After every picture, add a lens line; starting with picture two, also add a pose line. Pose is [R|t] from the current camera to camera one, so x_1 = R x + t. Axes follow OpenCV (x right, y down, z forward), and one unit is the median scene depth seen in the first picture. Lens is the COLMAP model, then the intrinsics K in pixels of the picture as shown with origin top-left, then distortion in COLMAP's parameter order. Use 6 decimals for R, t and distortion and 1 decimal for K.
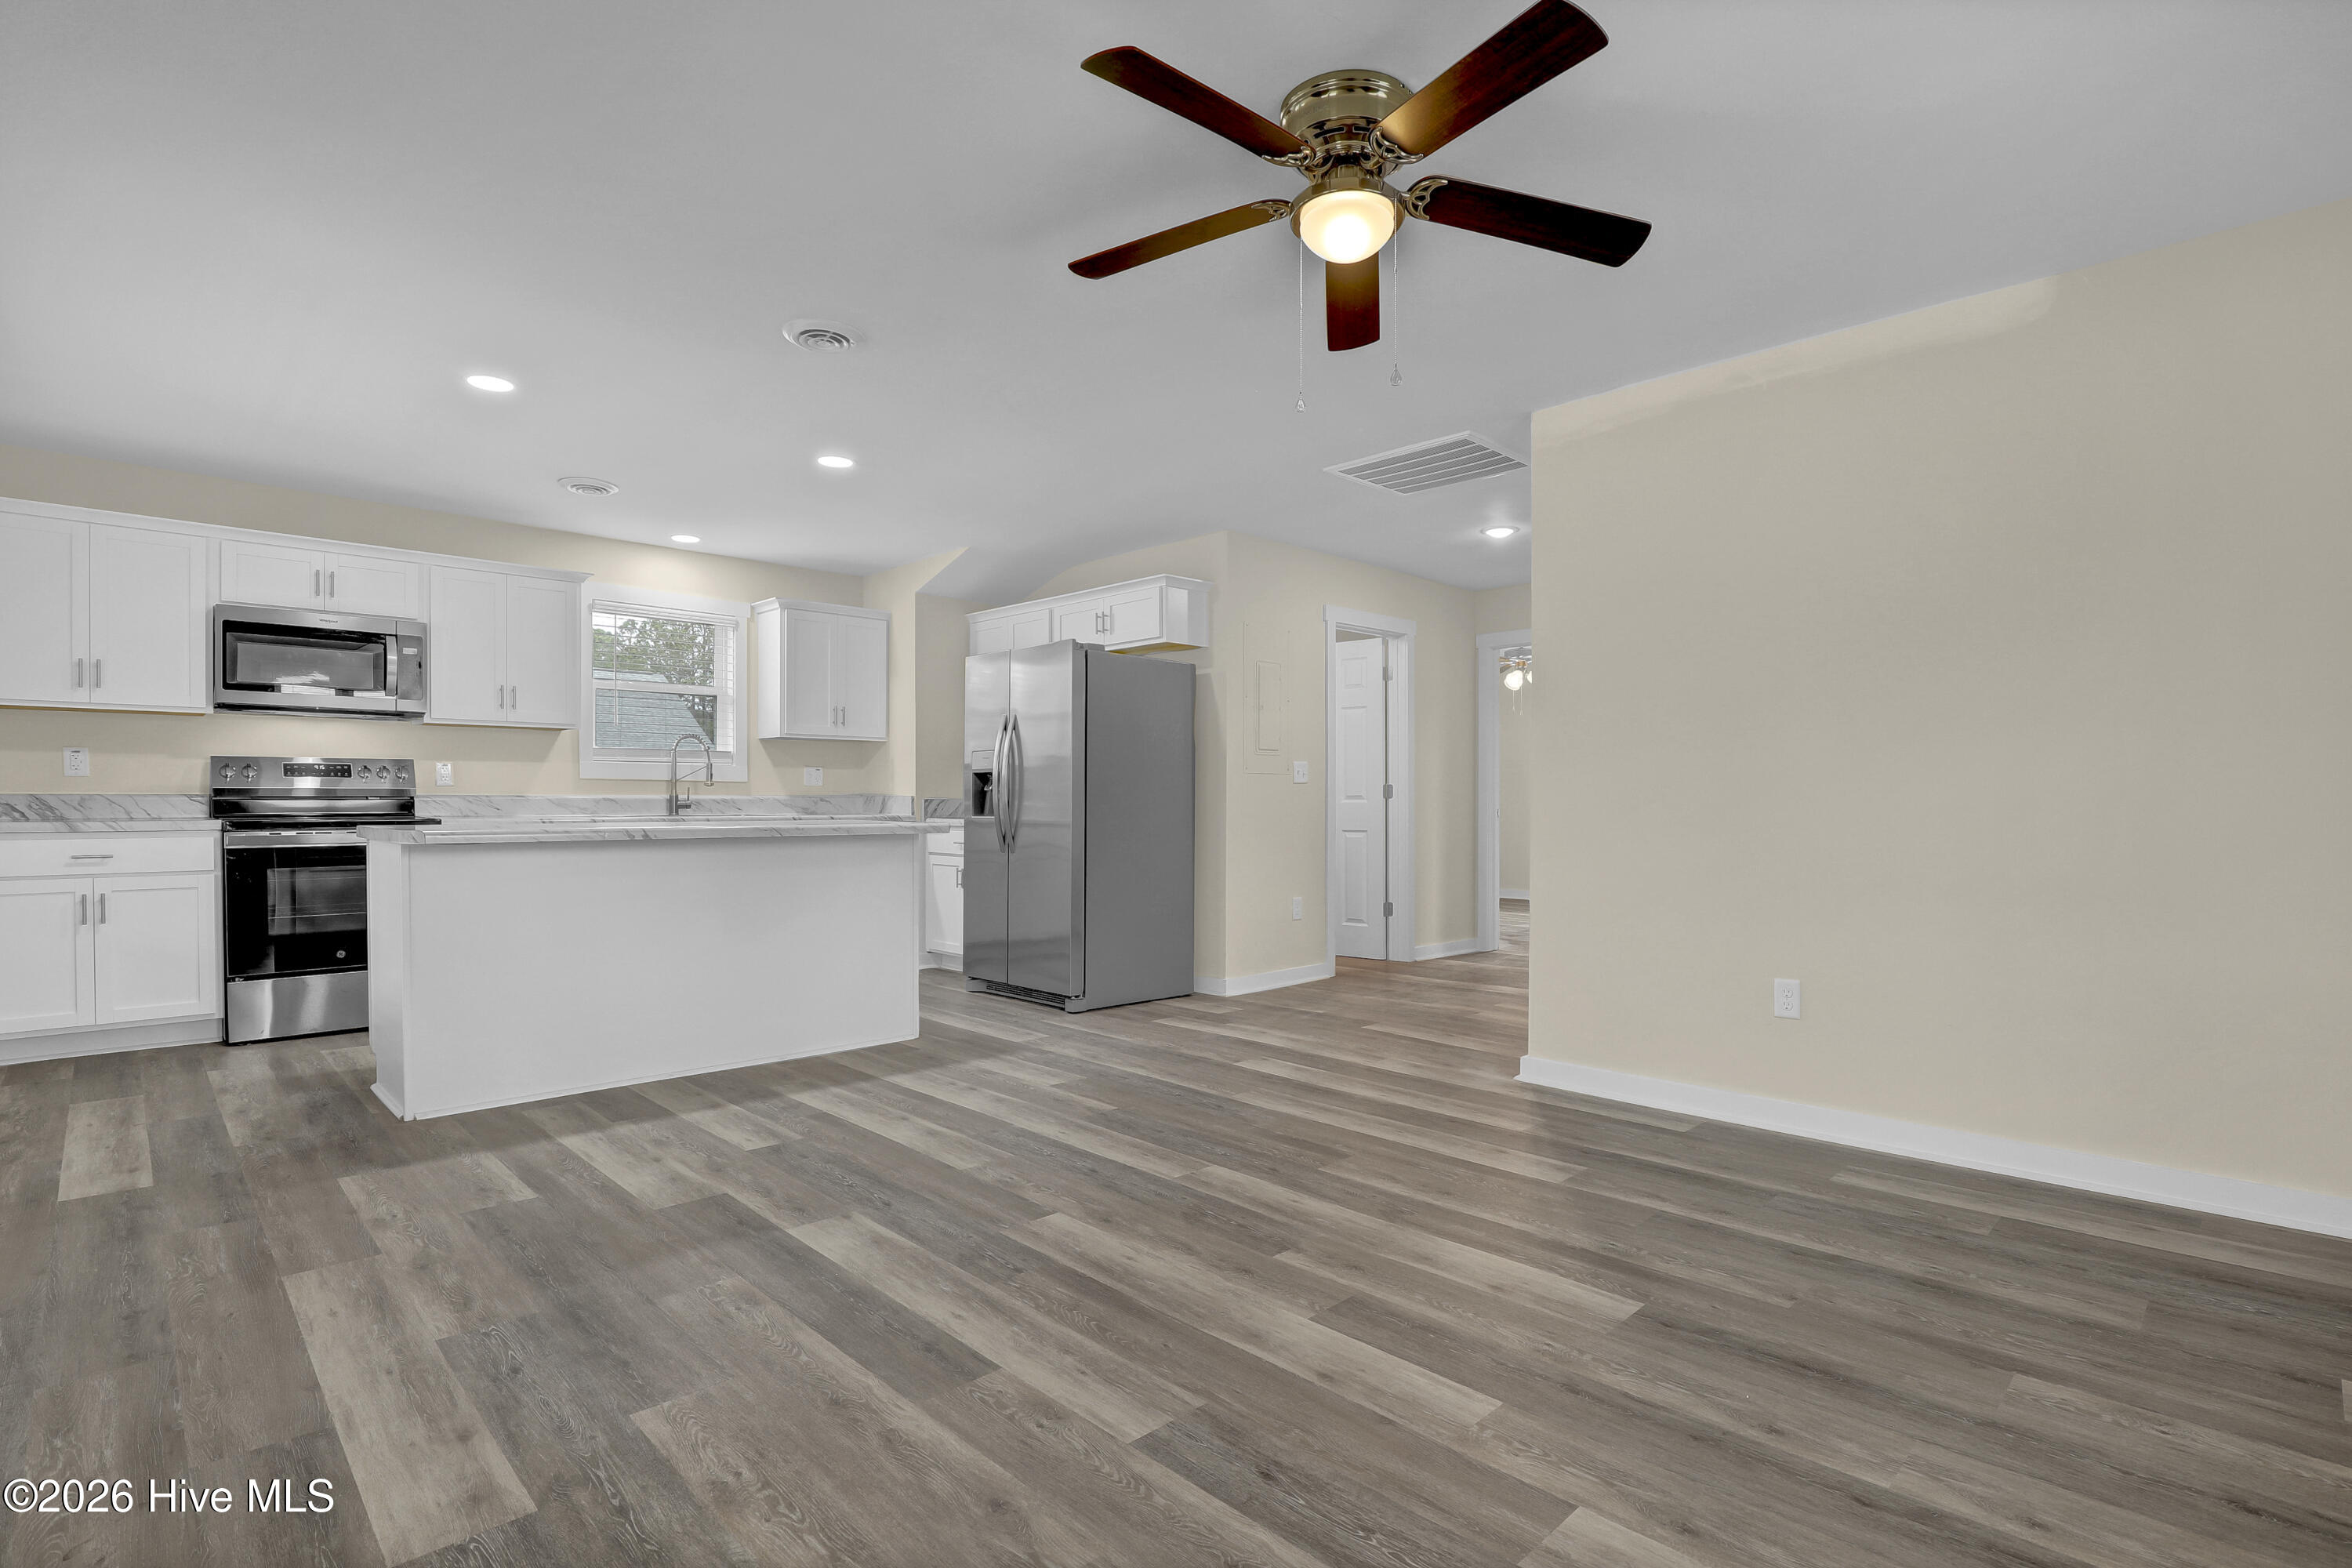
lens RADIAL K [[1078.2, 0, 1179.5], [0, 1078.2, 792.2], [0, 0, 1]] dist [-0.004120, -0.000295]
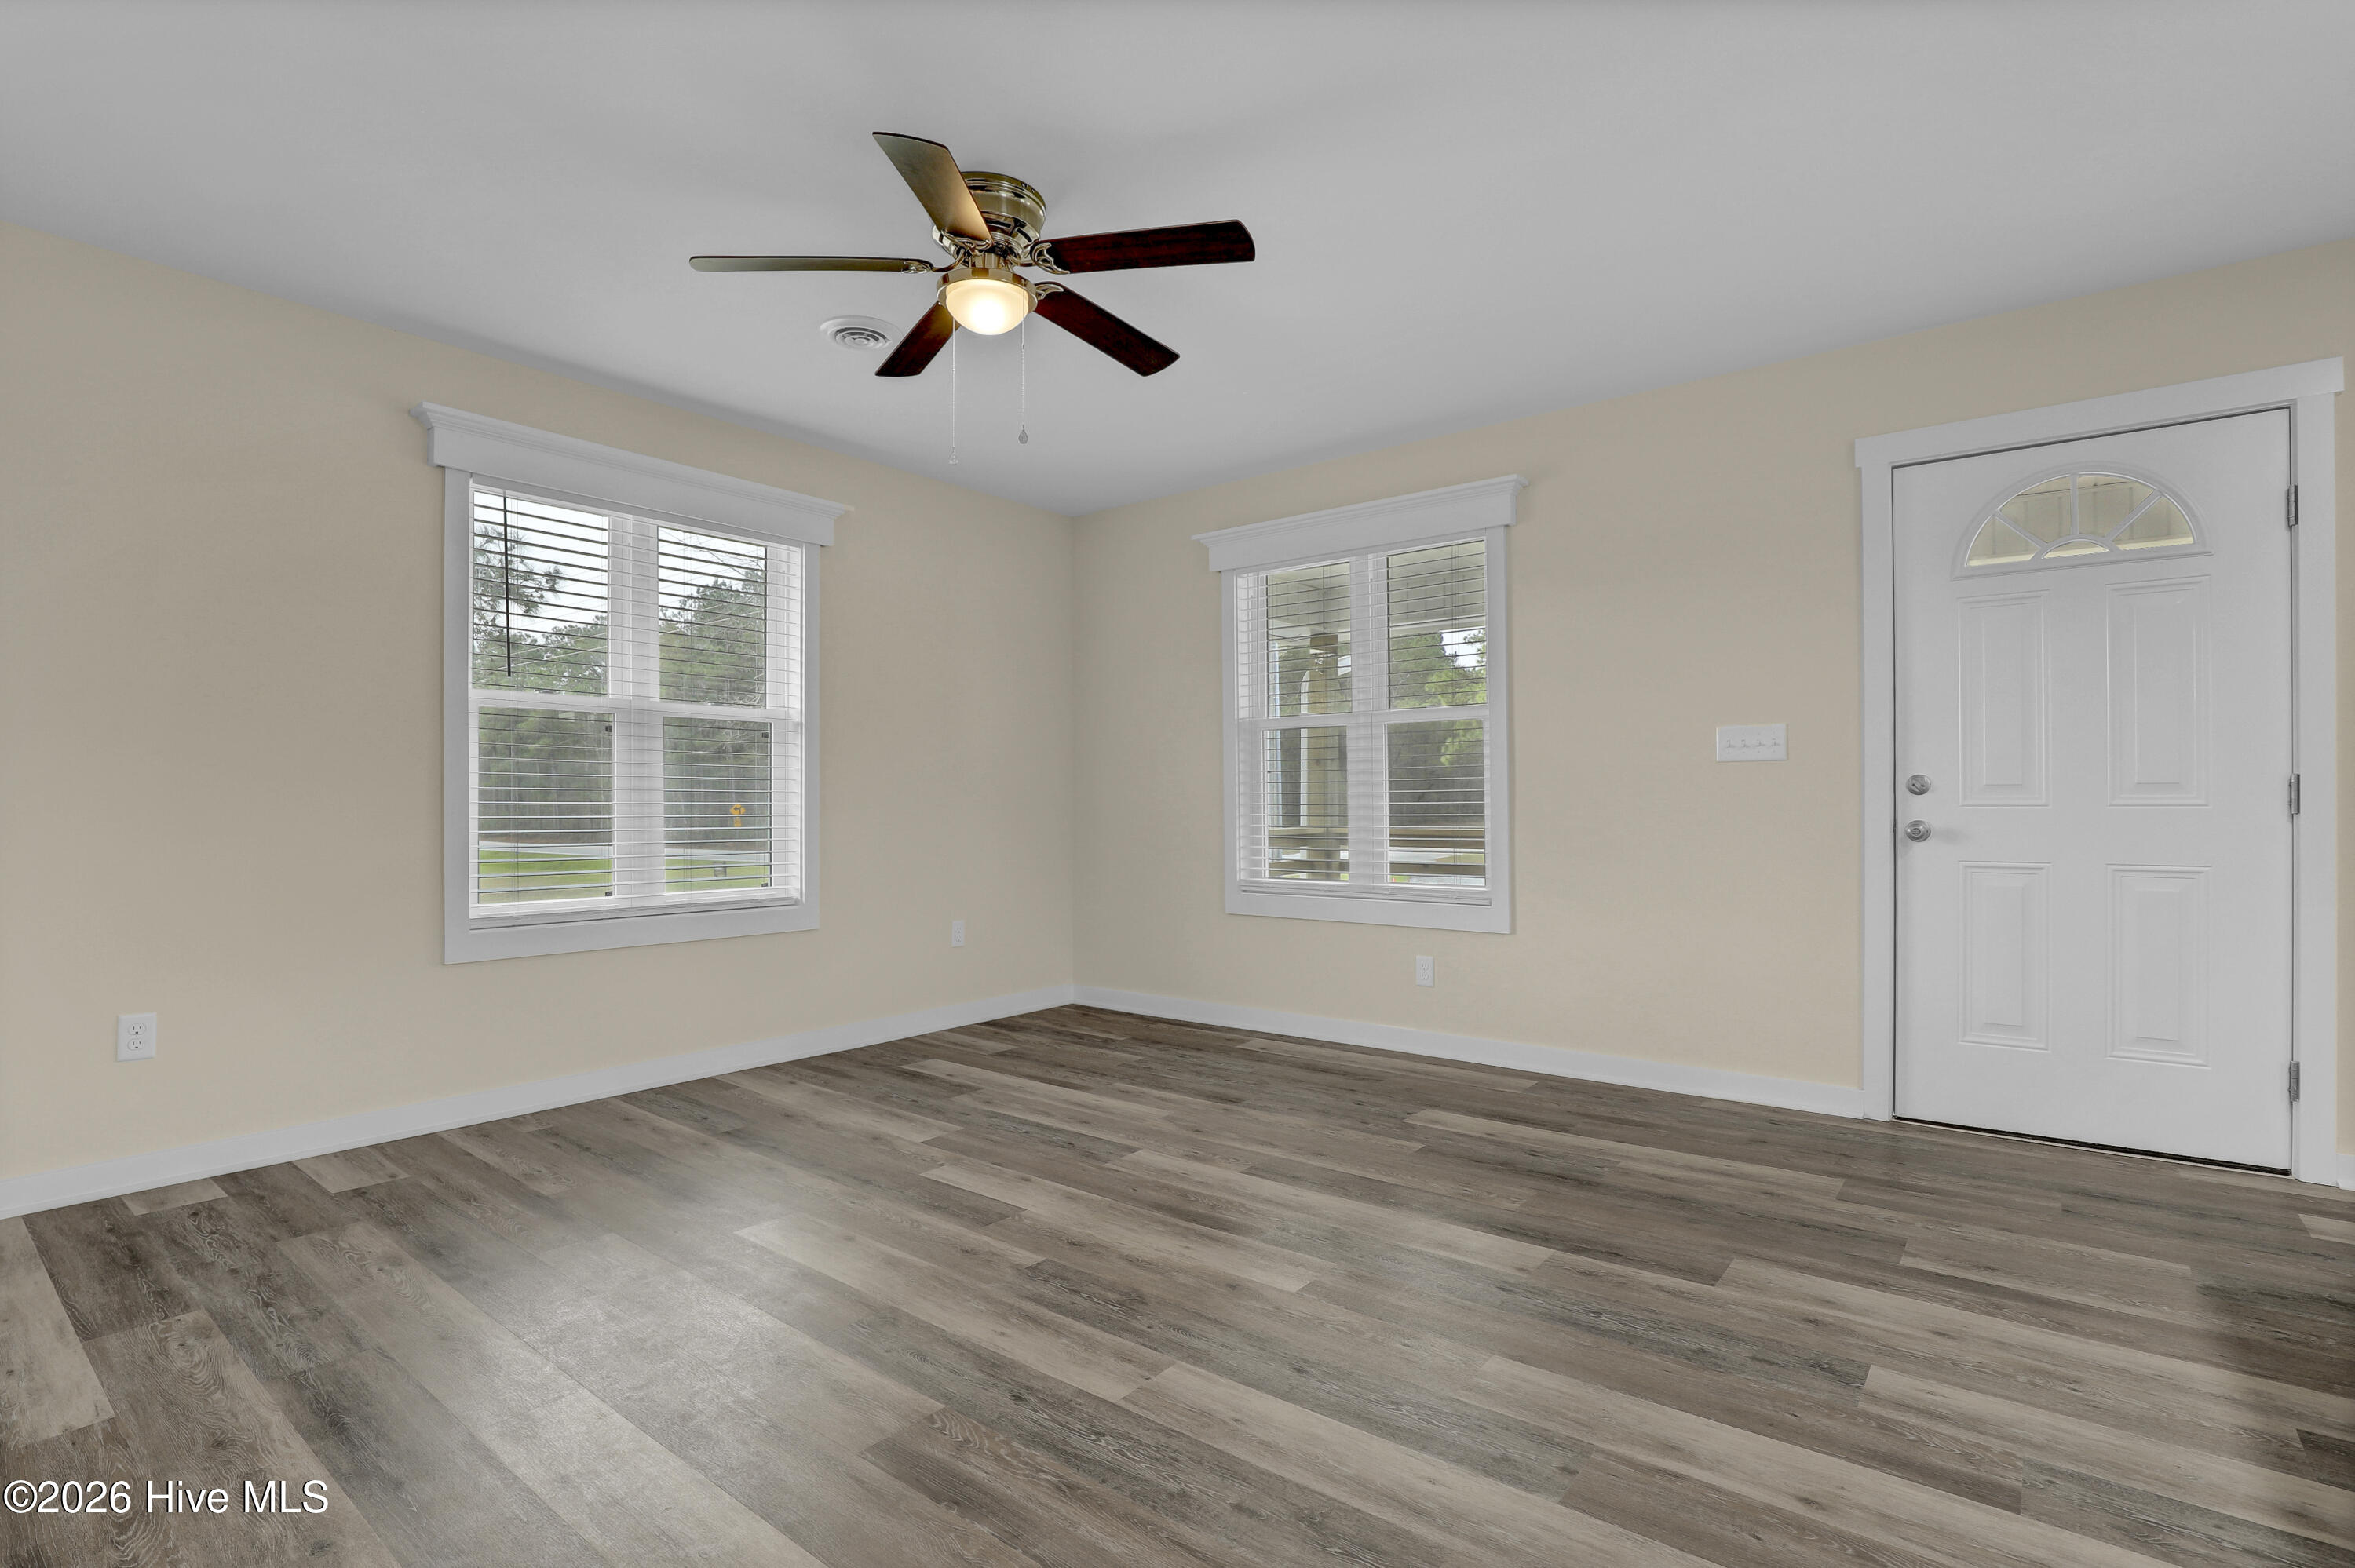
lens RADIAL K [[1079.4, 0, 1173.4], [0, 1079.4, 796.1], [0, 0, 1]] dist [-0.004120, -0.000295]
pose [[-0.991998, -0.000942, -0.126252, 0.090809], [0.000663, 0.999919, -0.012673, 0.015176], [0.126254, -0.012656, -0.991917, 1.898072]]
